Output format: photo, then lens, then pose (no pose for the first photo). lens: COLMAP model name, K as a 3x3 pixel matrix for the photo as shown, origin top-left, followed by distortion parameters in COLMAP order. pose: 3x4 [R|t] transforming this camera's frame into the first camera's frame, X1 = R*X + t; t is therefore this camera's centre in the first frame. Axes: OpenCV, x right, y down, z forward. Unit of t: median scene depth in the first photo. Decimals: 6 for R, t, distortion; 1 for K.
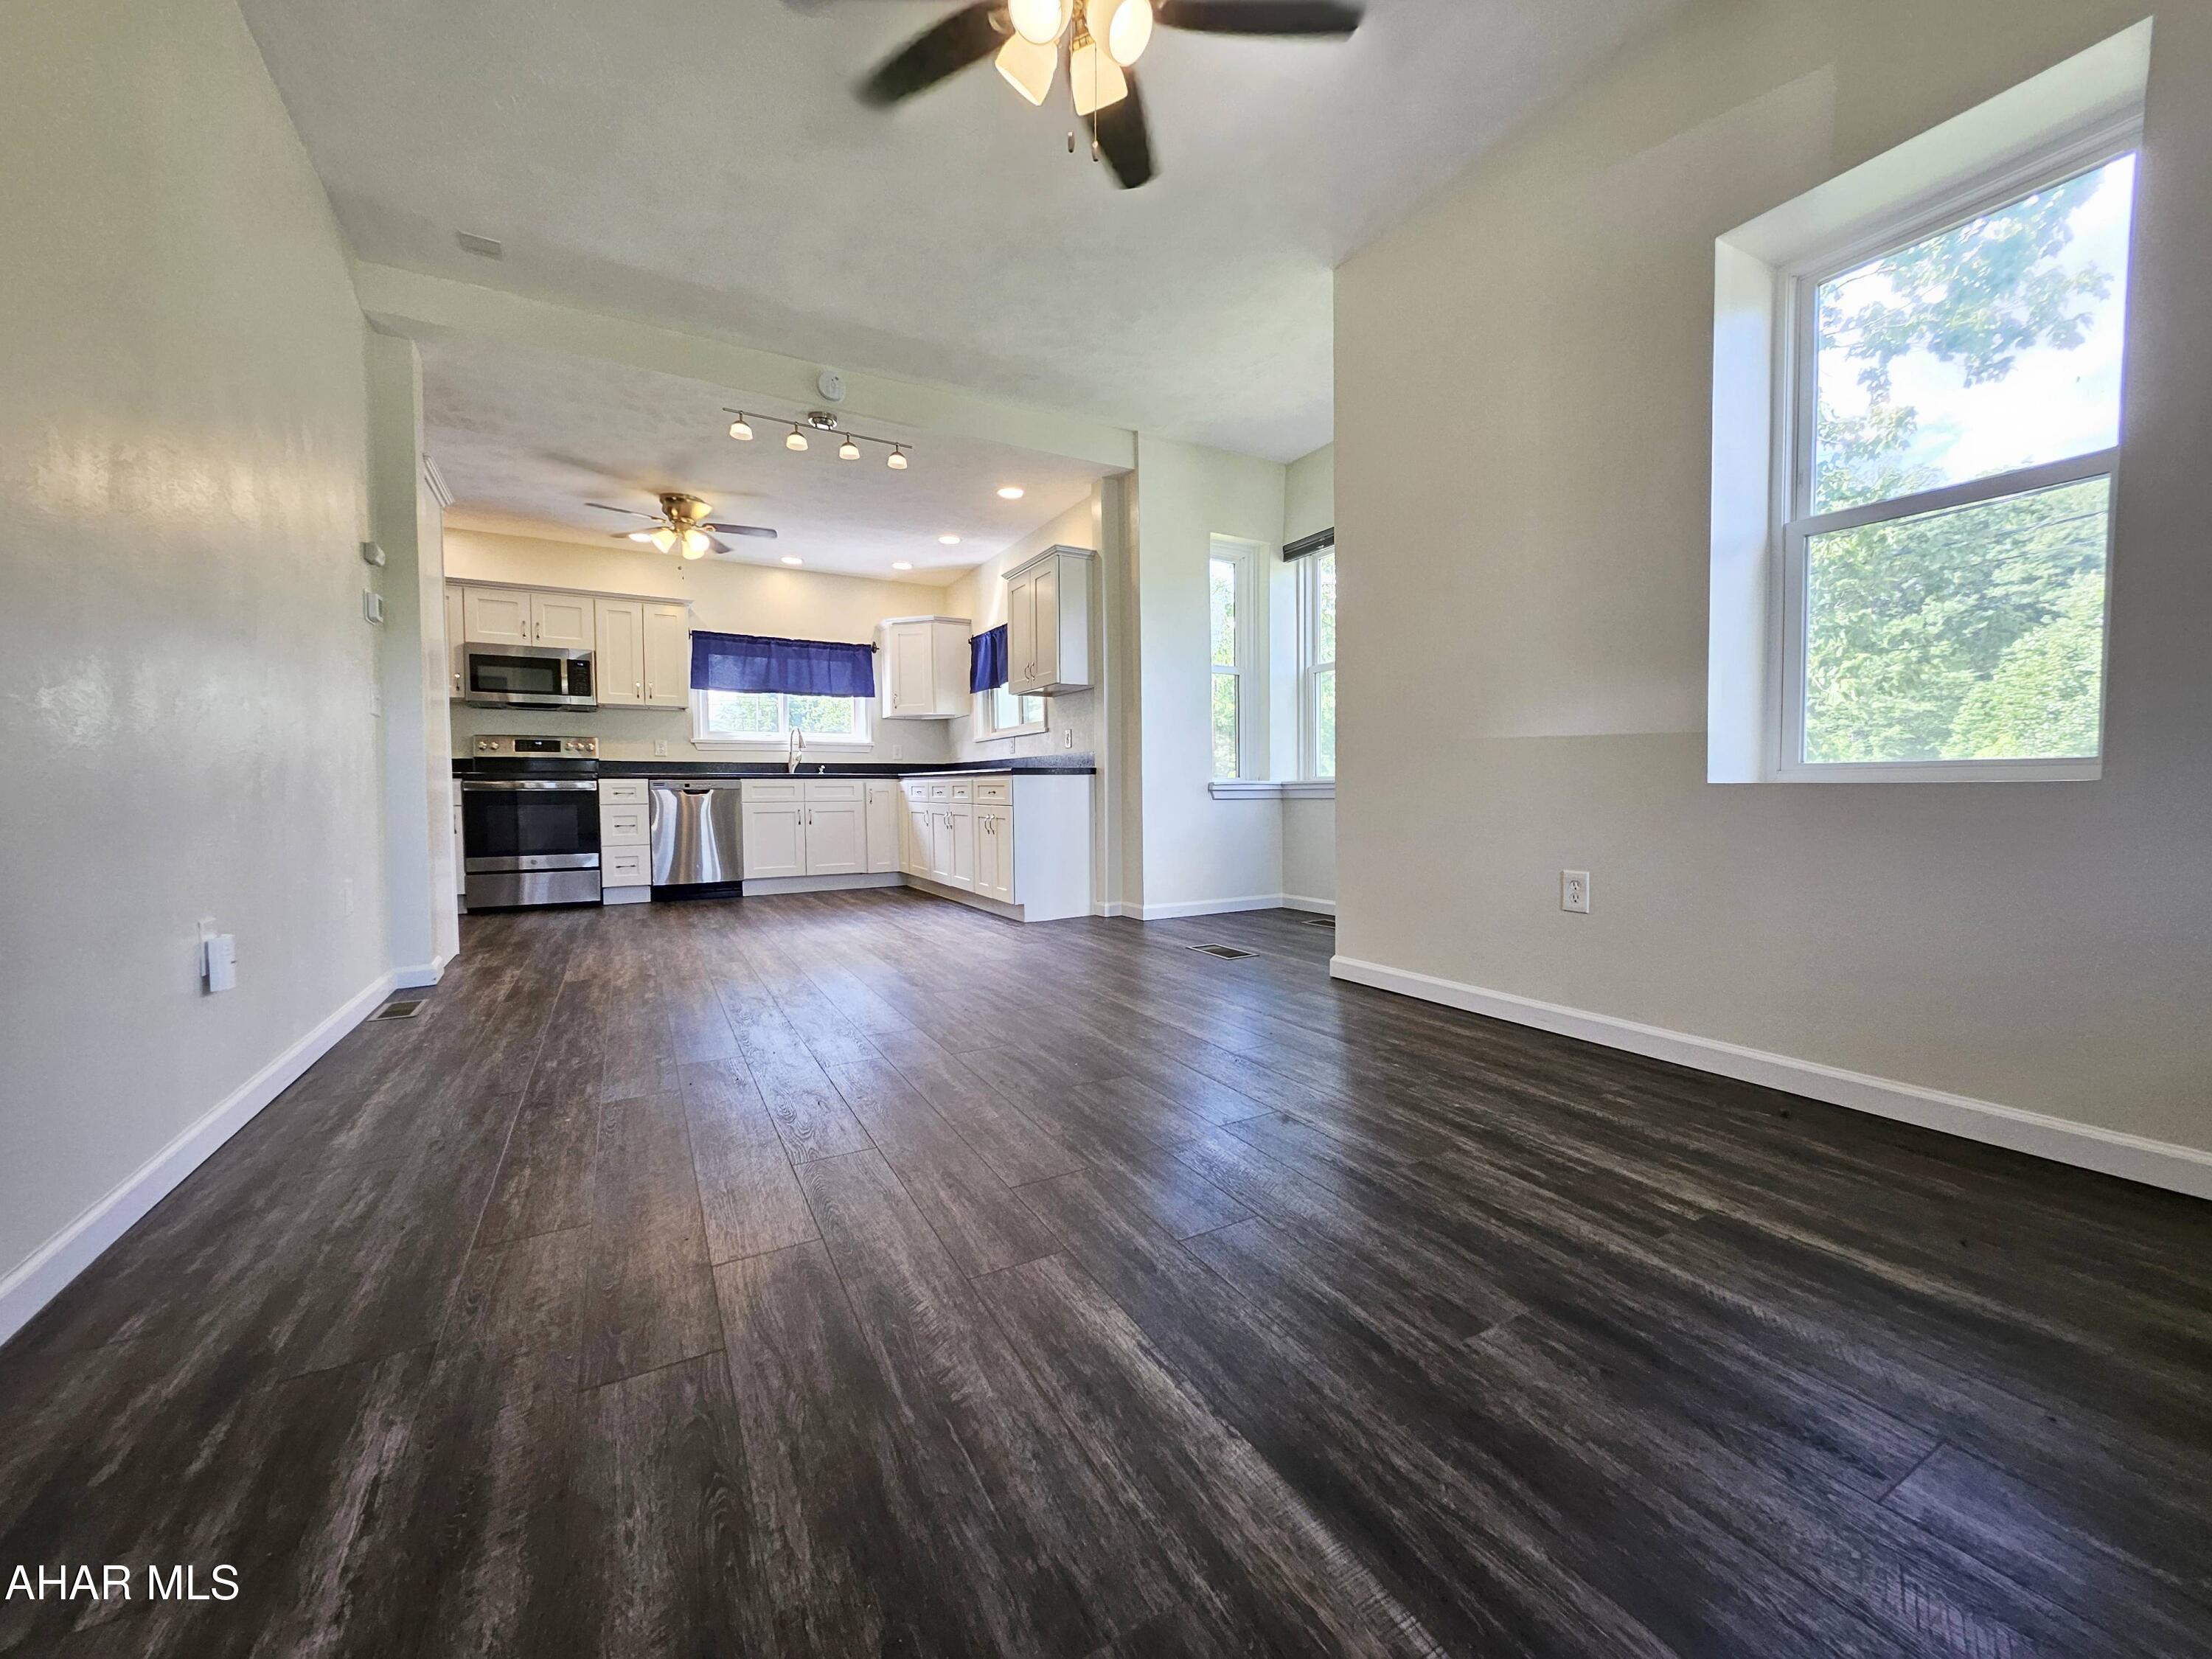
lens RADIAL K [[870.8, 0, 1105.7], [0, 870.8, 828.4], [0, 0, 1]] dist [-0.002638, -0.000254]
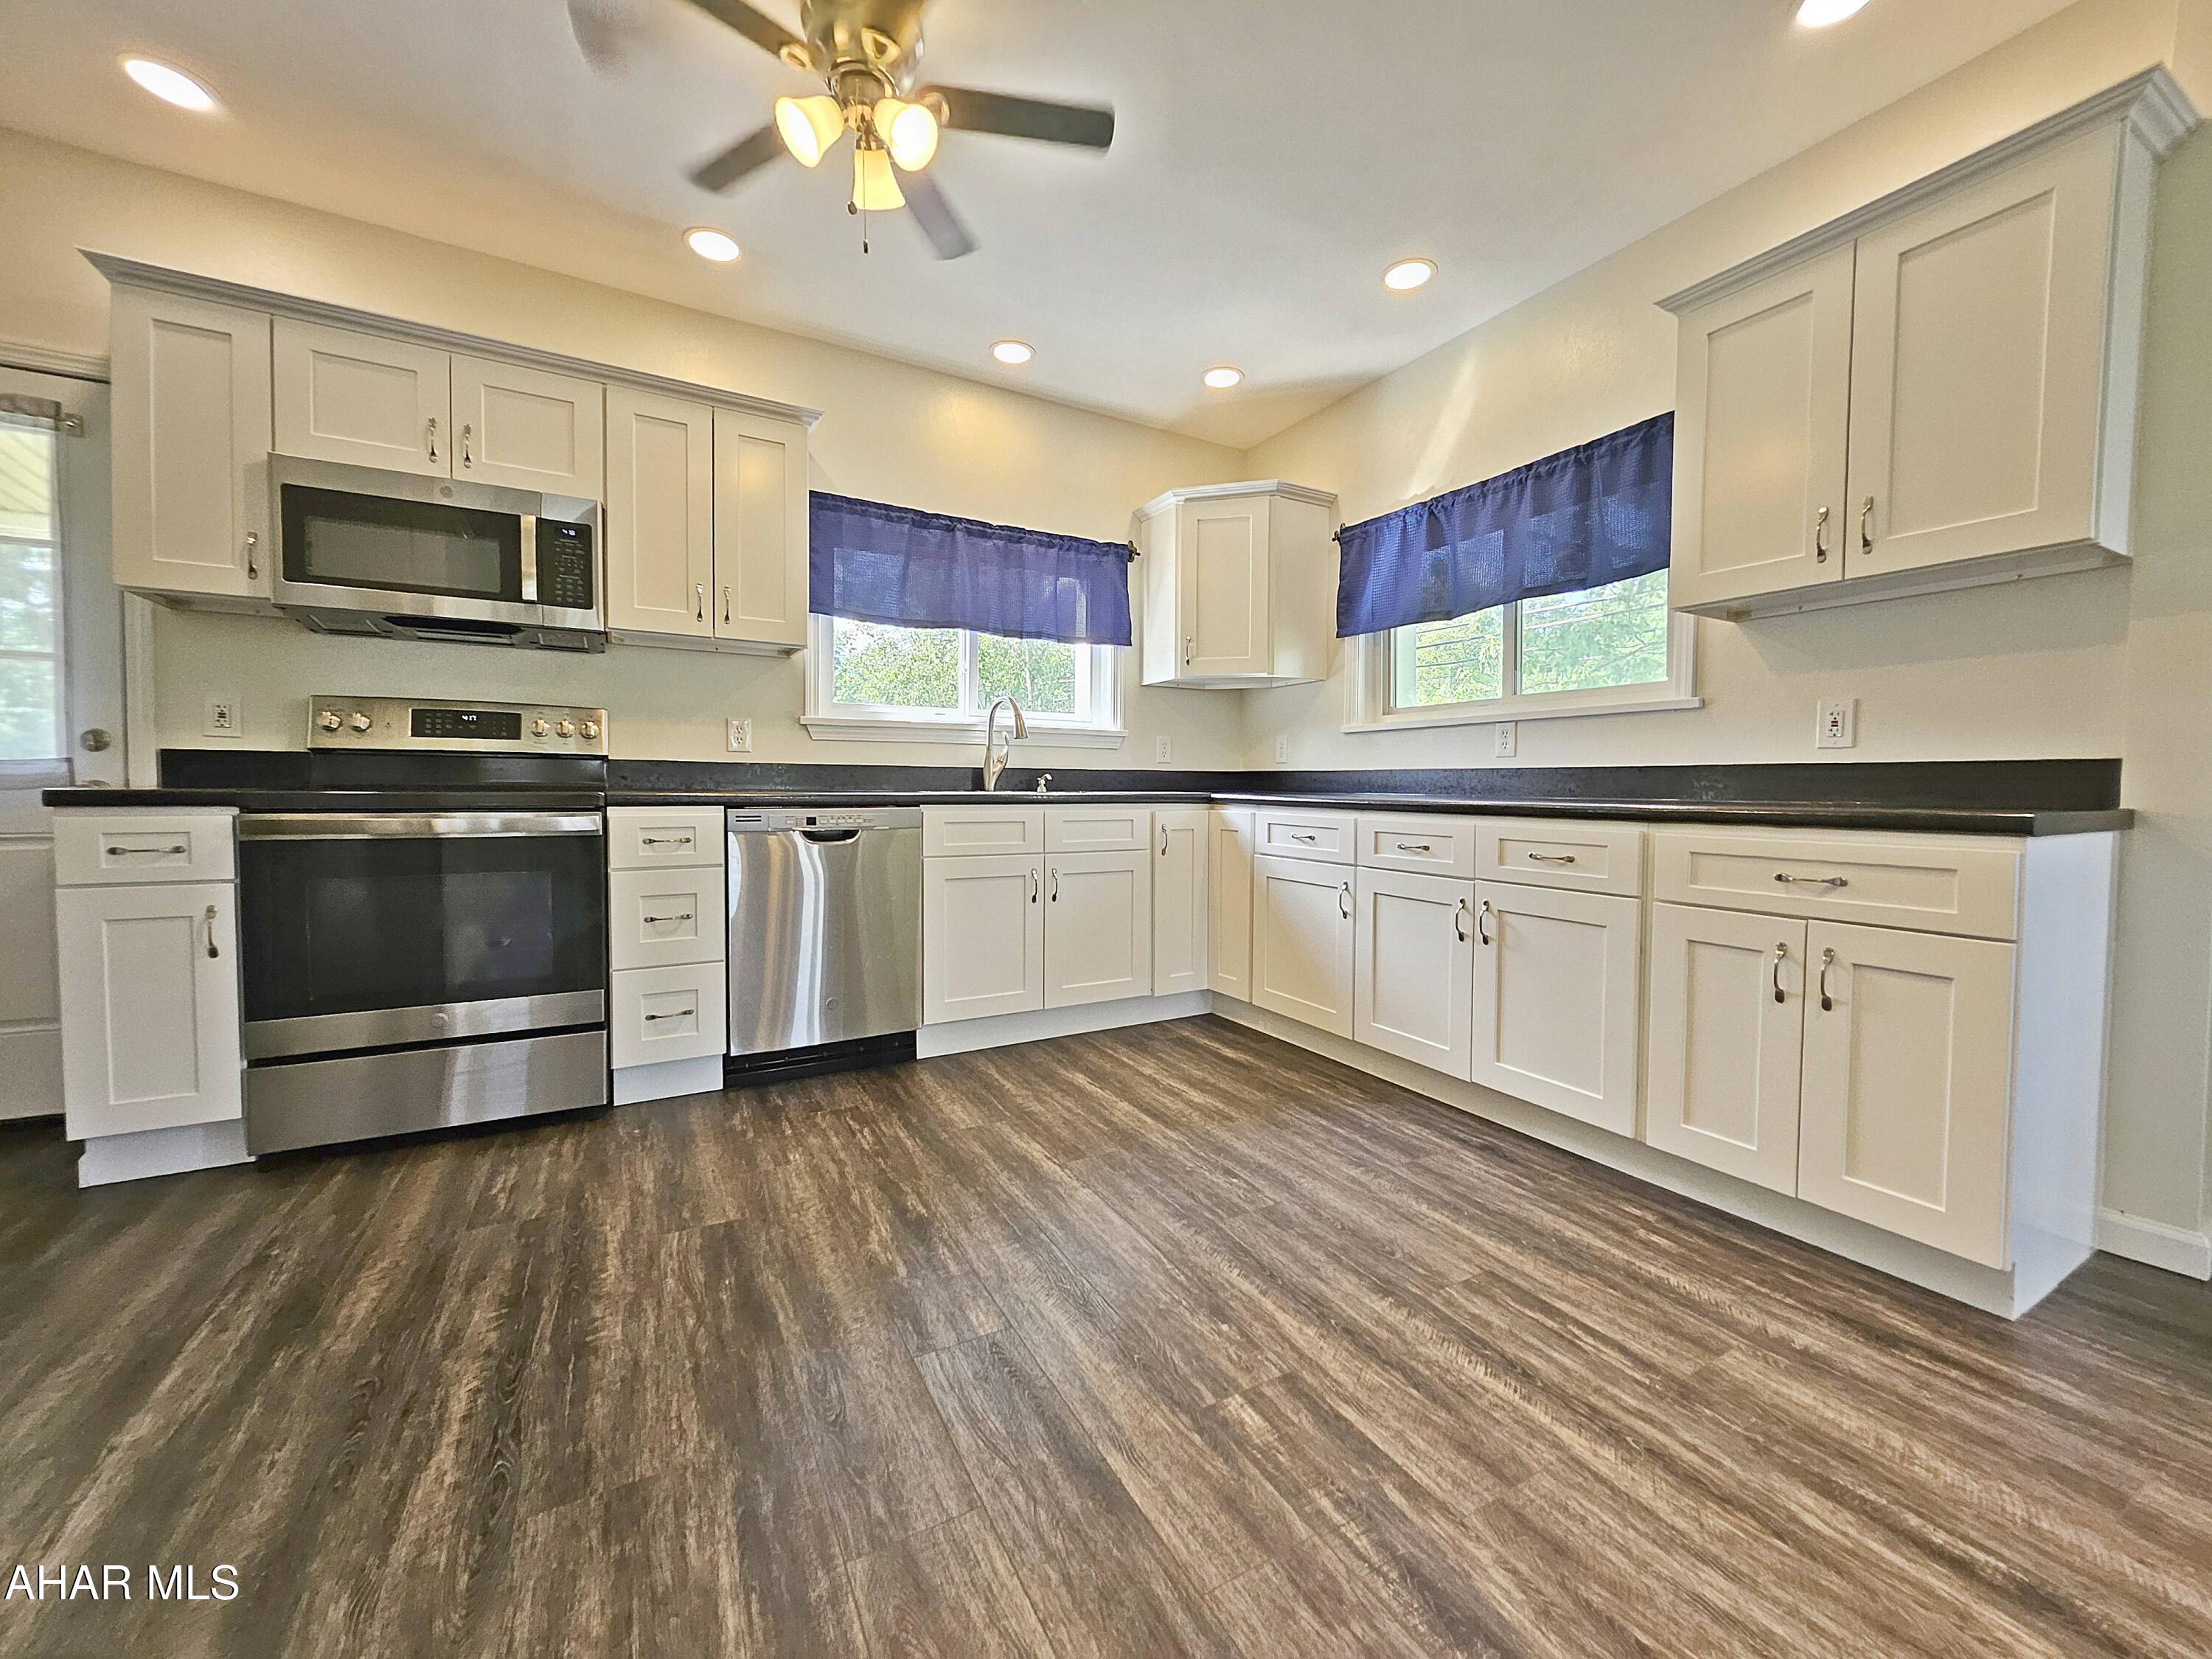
lens RADIAL K [[870.8, 0, 1112.0], [0, 870.8, 819.4], [0, 0, 1]] dist [-0.002638, -0.000254]
pose [[0.999844, 0.015162, 0.009062, -0.312018], [-0.015098, 0.999861, -0.007056, -0.046011], [-0.009167, 0.006918, 0.999934, 0.525850]]
